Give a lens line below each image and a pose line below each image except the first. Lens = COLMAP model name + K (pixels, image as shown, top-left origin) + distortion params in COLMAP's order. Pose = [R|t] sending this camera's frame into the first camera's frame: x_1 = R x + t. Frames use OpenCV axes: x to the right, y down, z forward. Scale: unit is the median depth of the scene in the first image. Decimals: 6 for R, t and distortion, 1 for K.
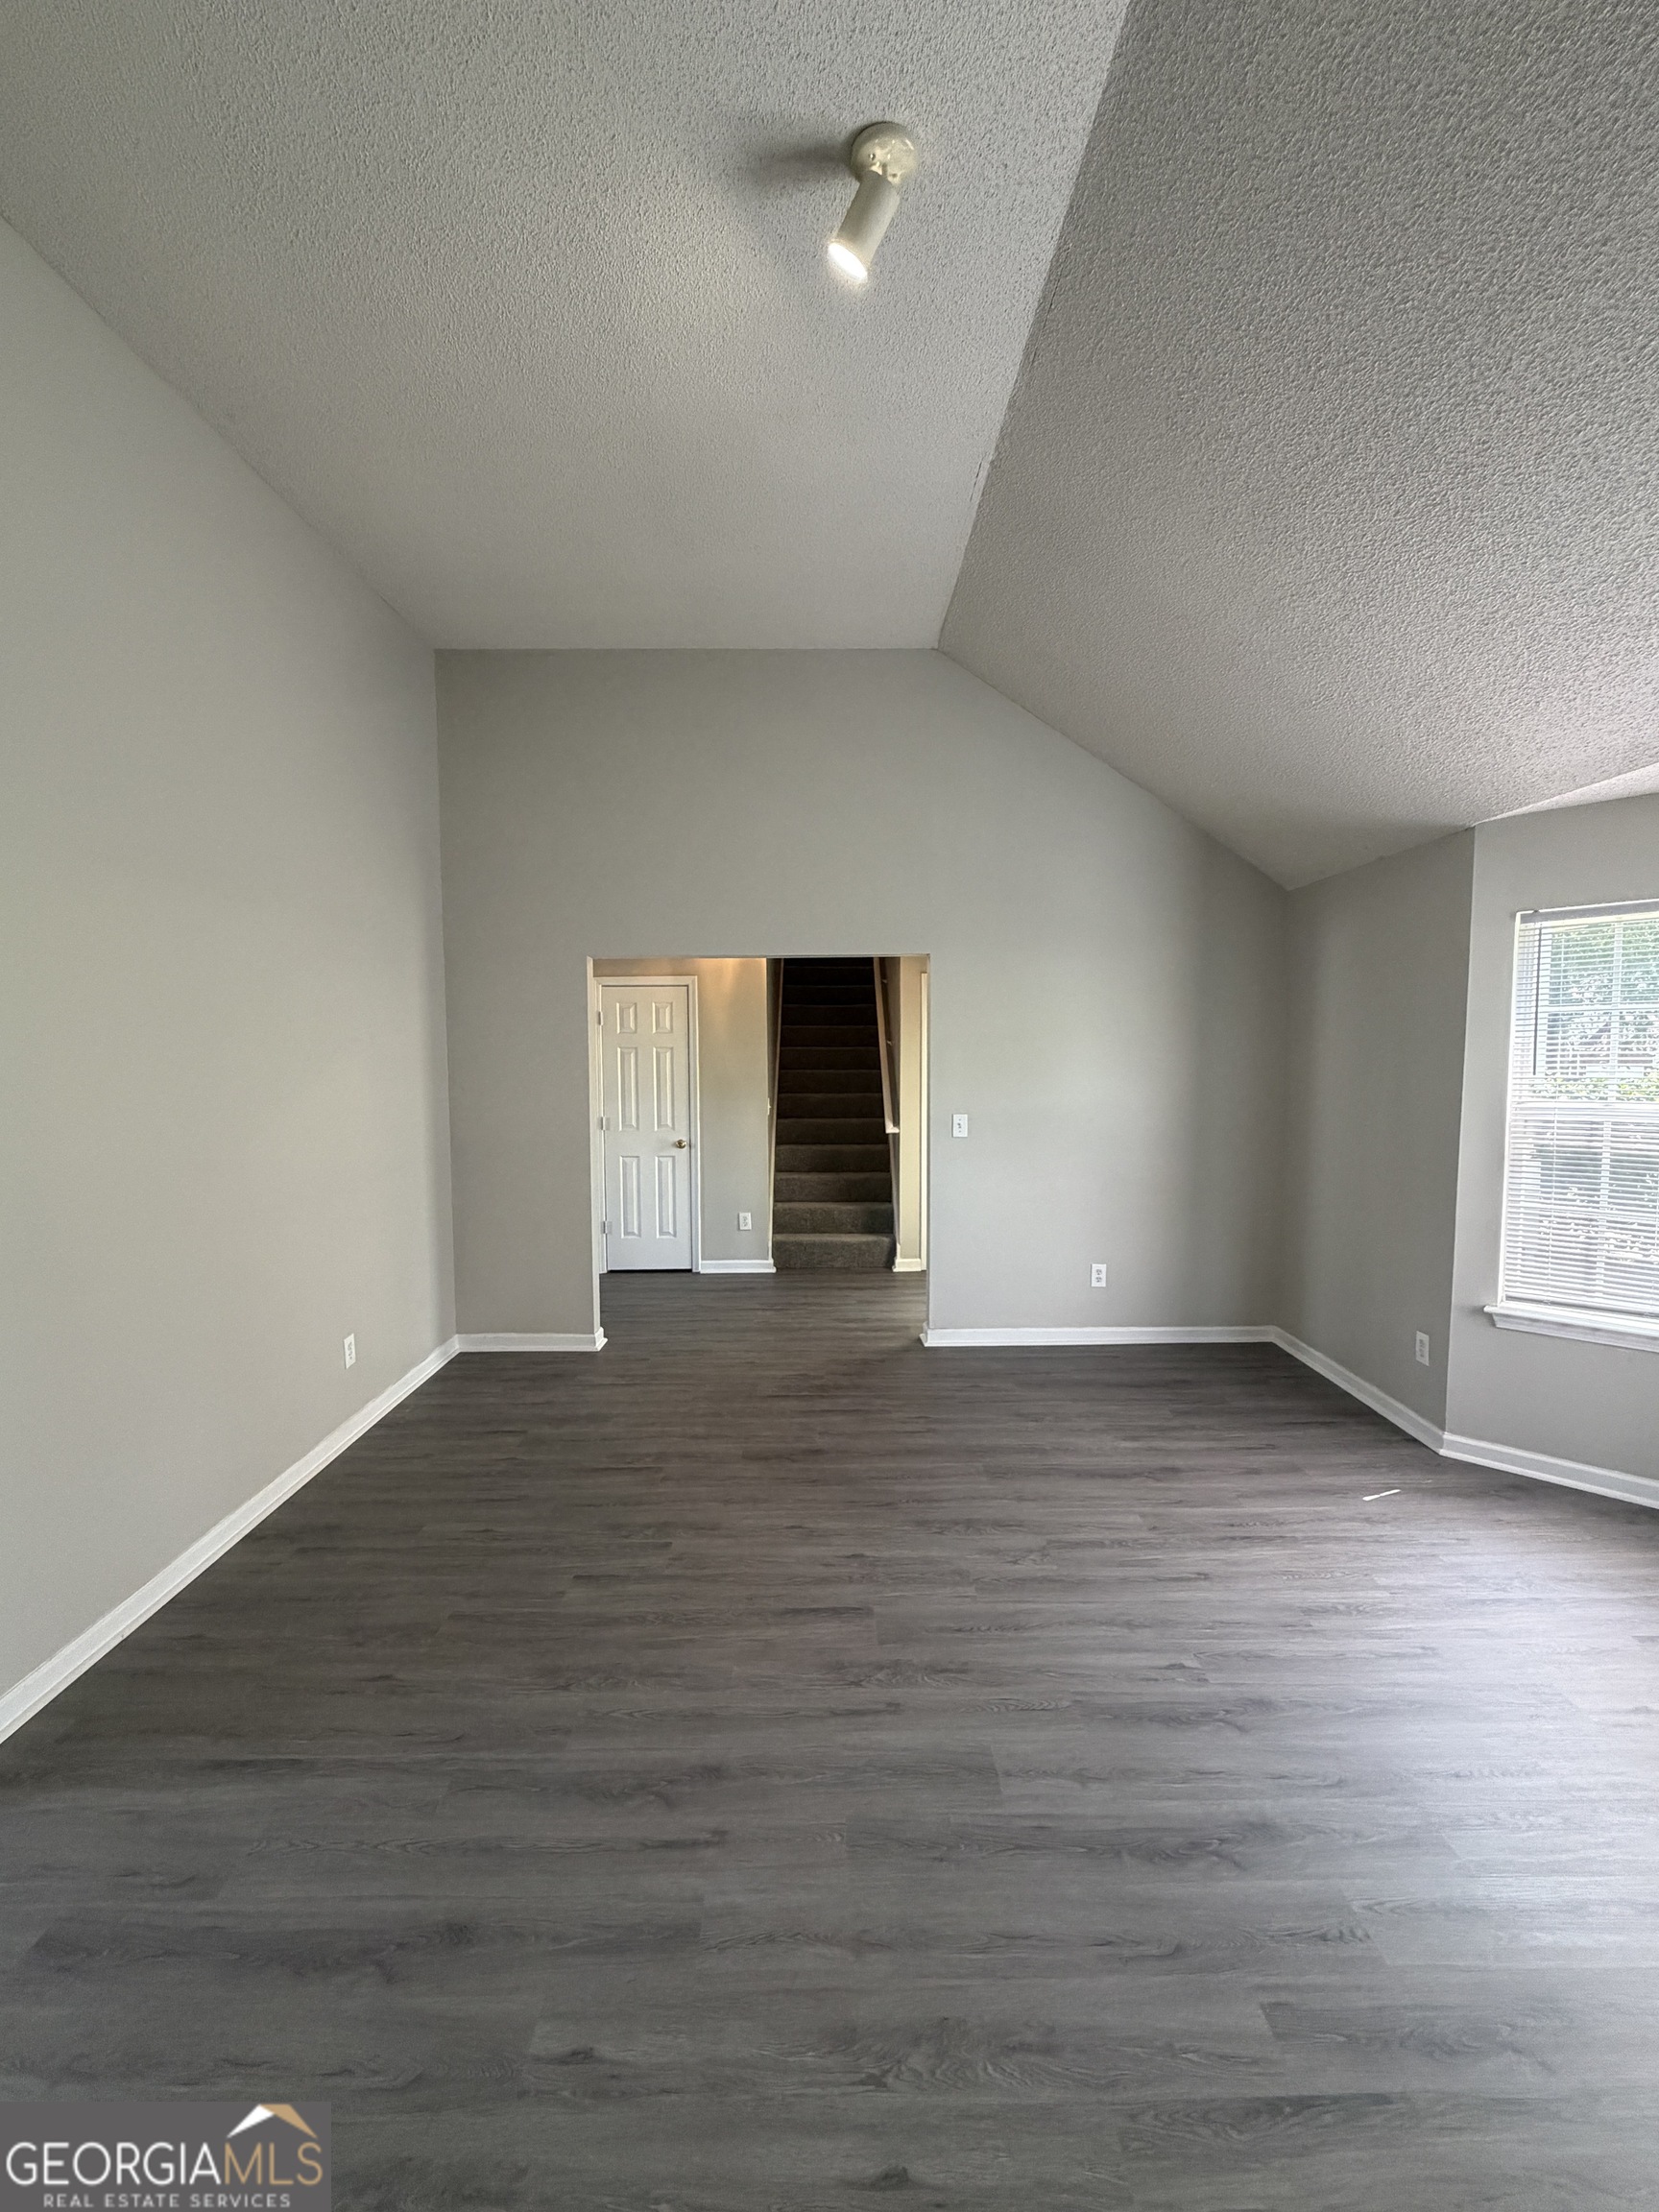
lens RADIAL K [[931.5, 0, 830.0], [0, 931.5, 1103.7], [0, 0, 1]] dist [-0.000189, -0.000464]
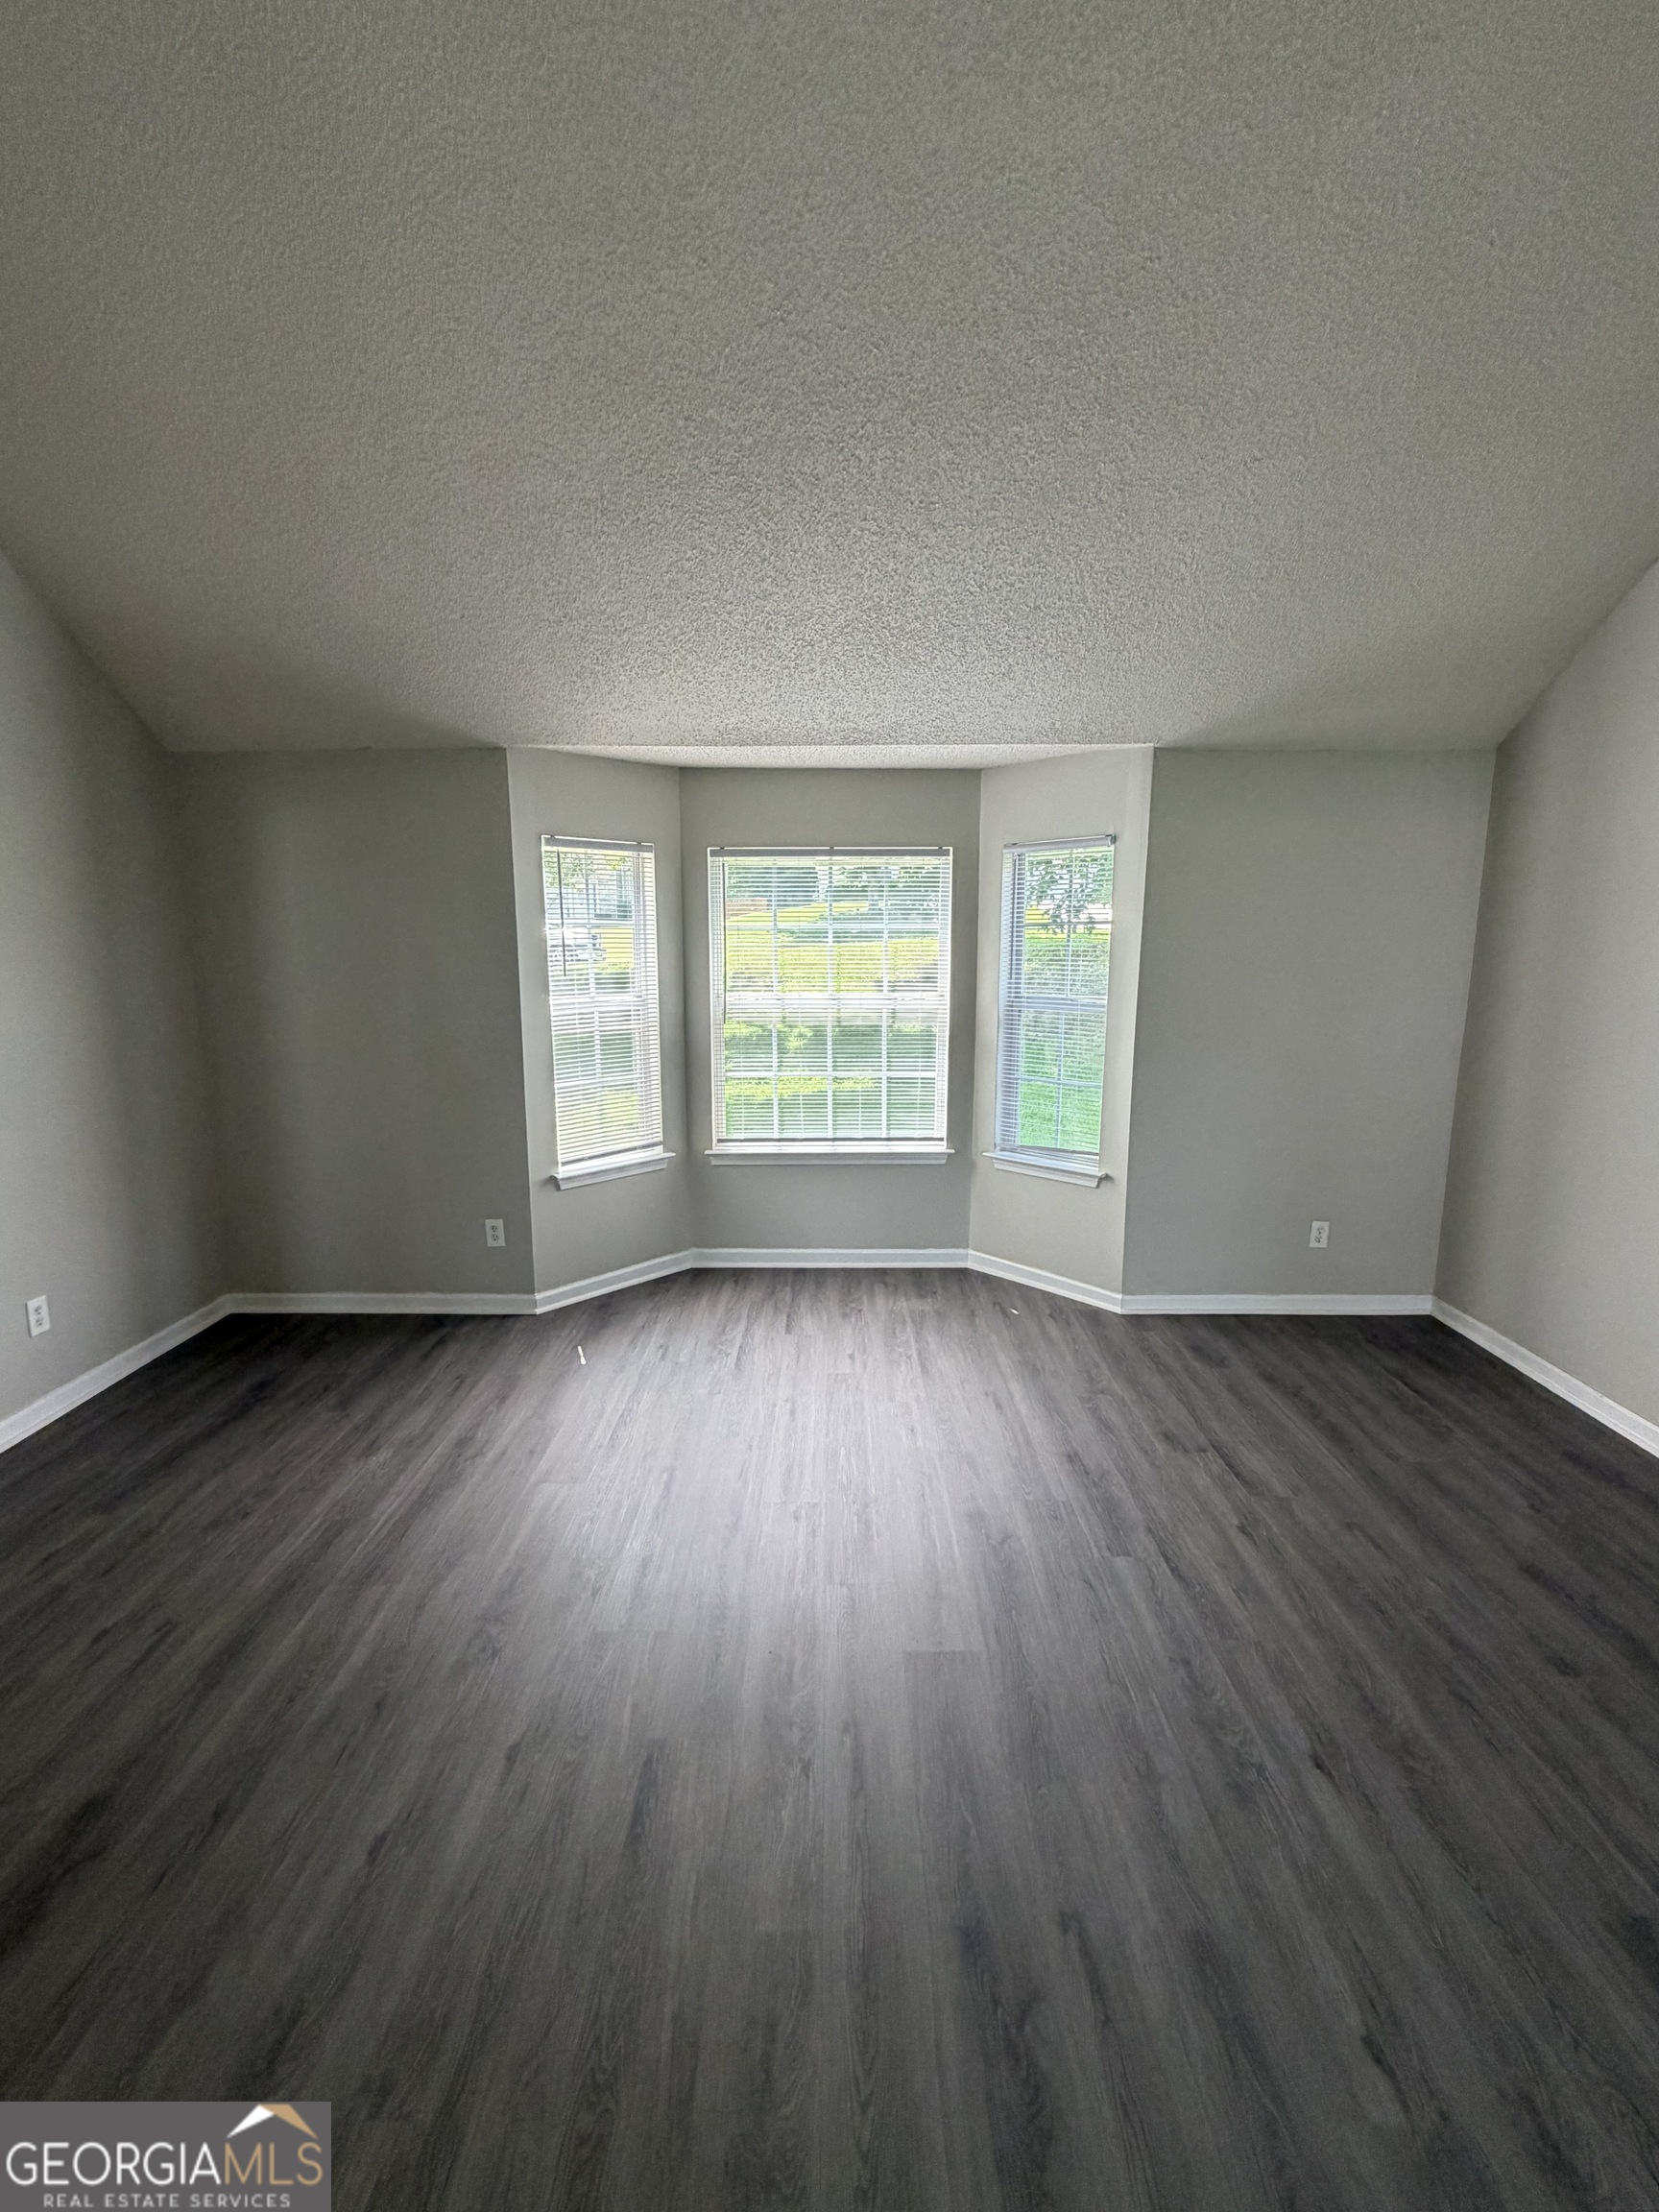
lens RADIAL K [[931.5, 0, 830.0], [0, 931.5, 1103.7], [0, 0, 1]] dist [-0.000189, -0.000464]
pose [[0.010504, -0.154535, 0.987931, -0.511116], [0.063915, 0.986069, 0.153565, -0.035060], [-0.997900, 0.061531, 0.020234, 0.721297]]
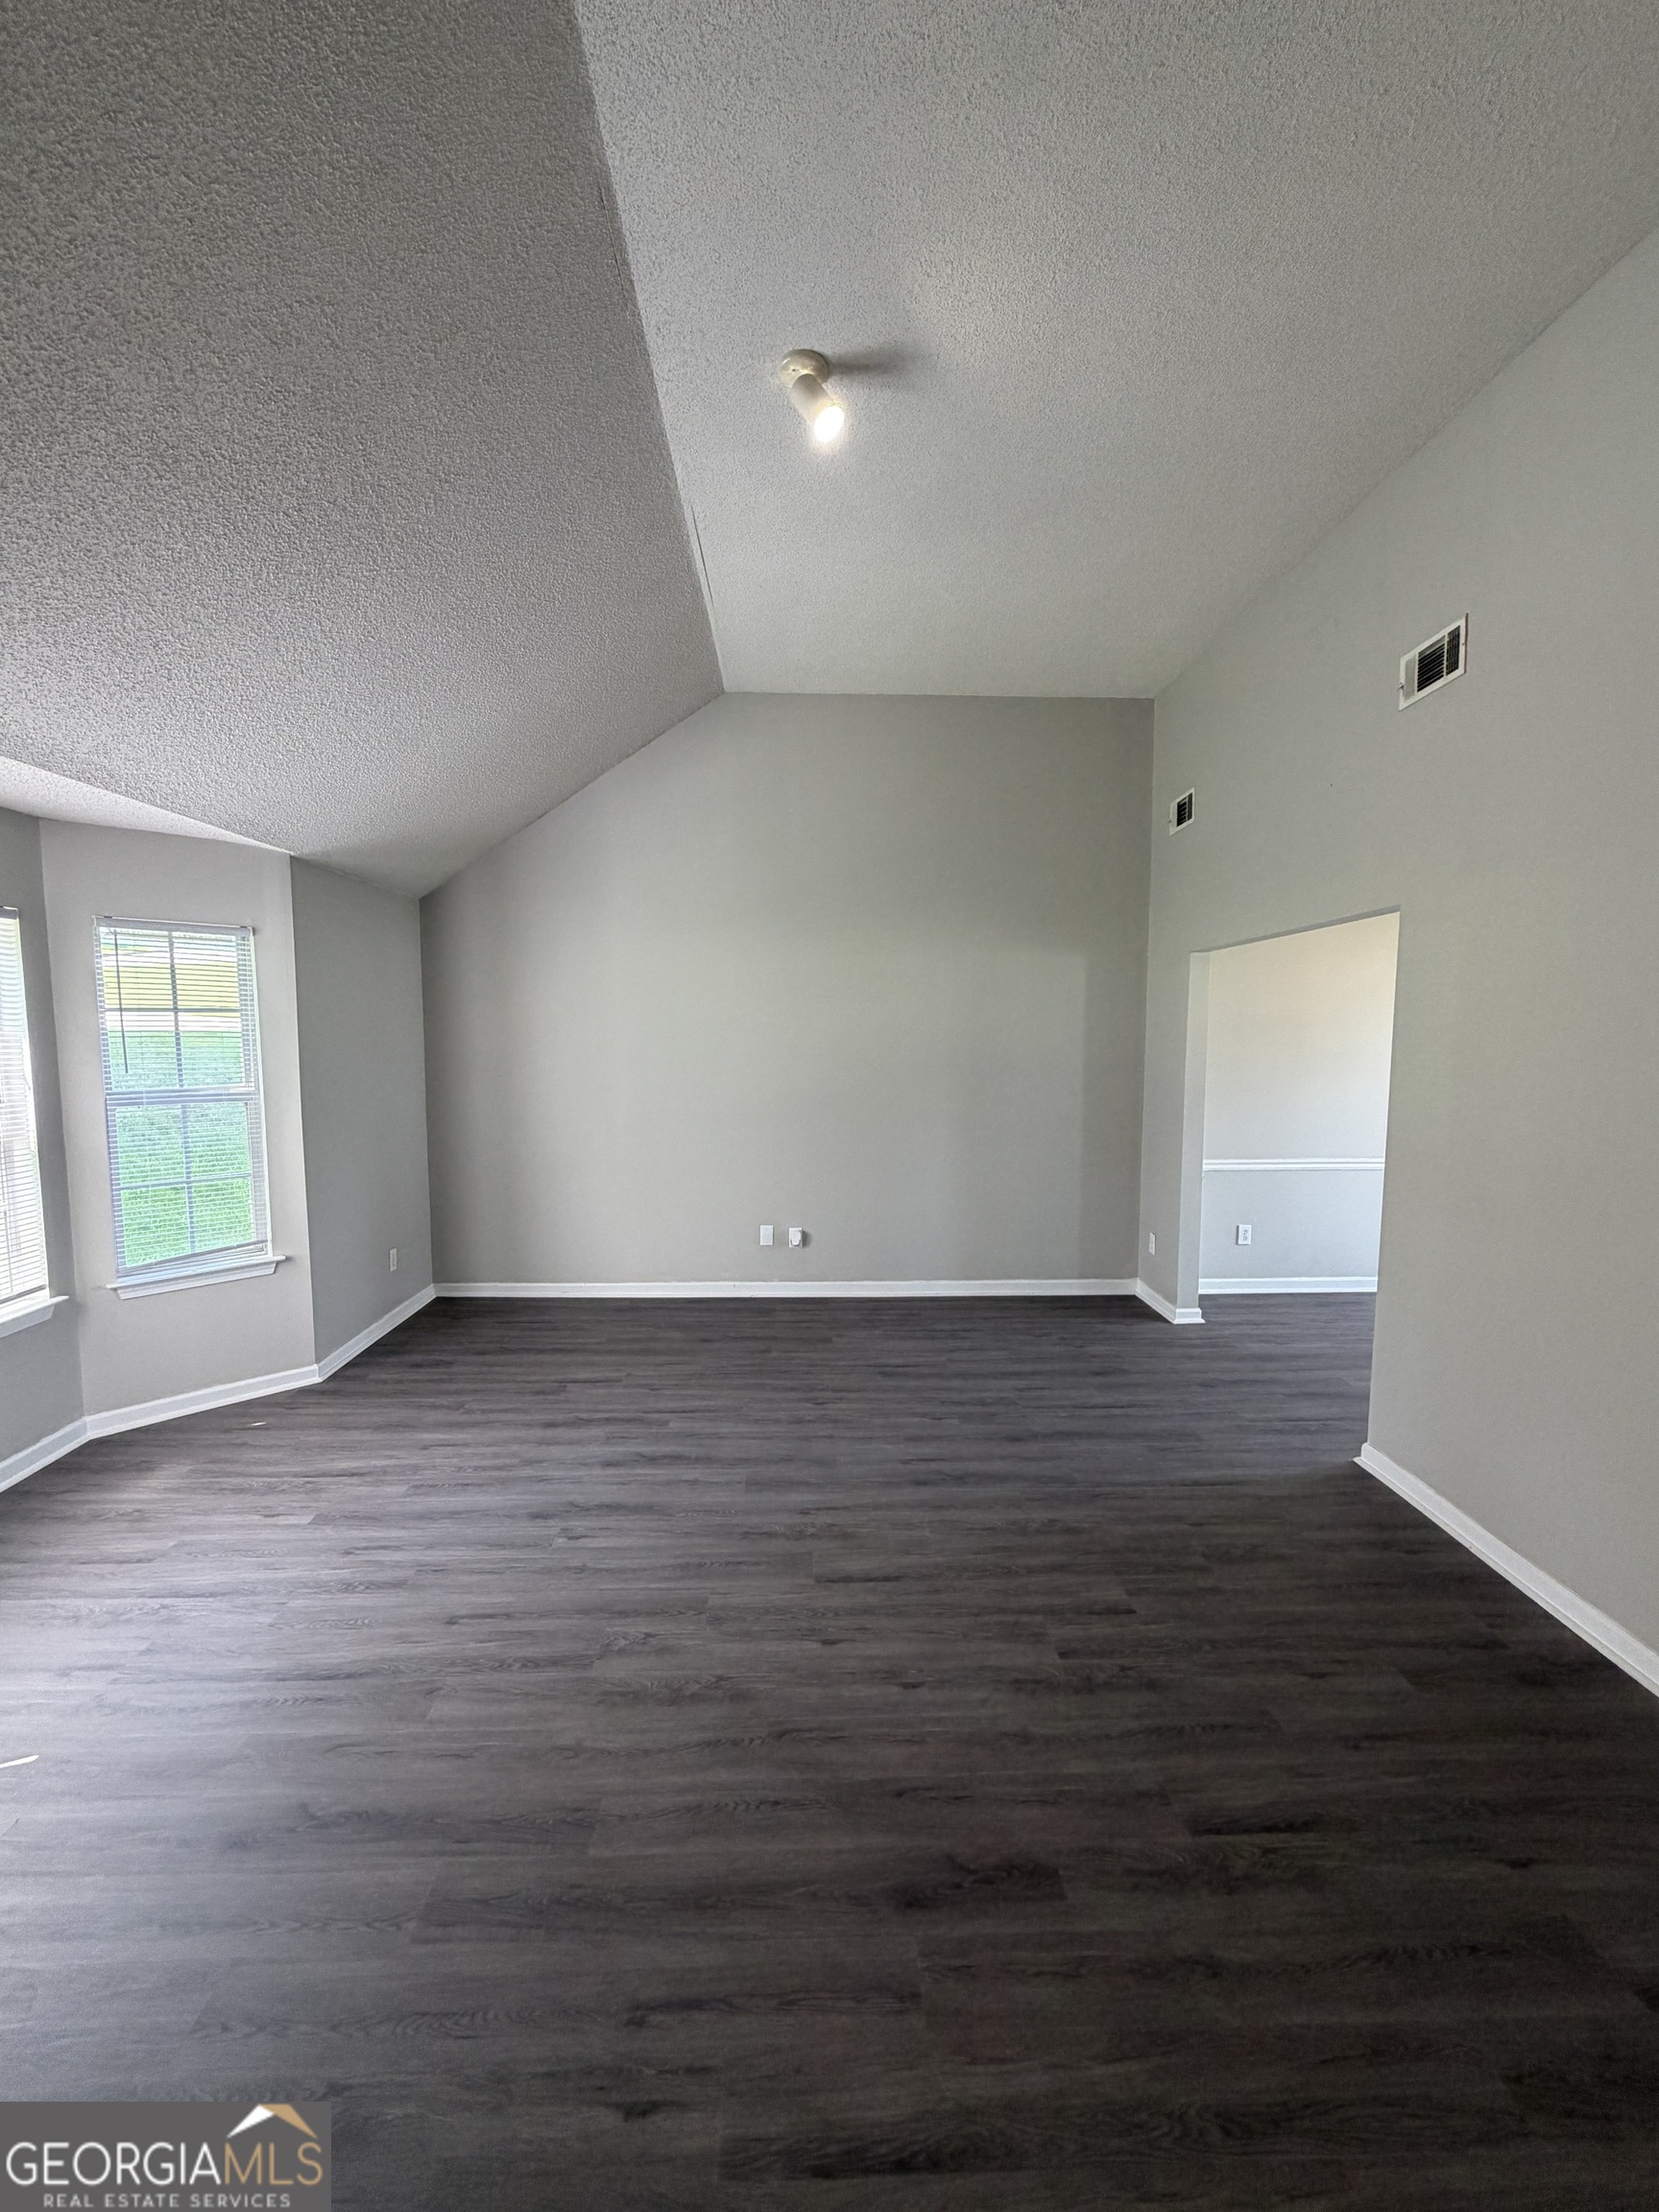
lens RADIAL K [[936.3, 0, 829.5], [0, 936.3, 1106.0], [0, 0, 1]] dist [-0.002025, -0.000283]
pose [[-0.999712, 0.010336, -0.021670, 0.041050], [0.006977, 0.988706, 0.149703, -0.122160], [0.022972, 0.149509, -0.988494, 1.716965]]
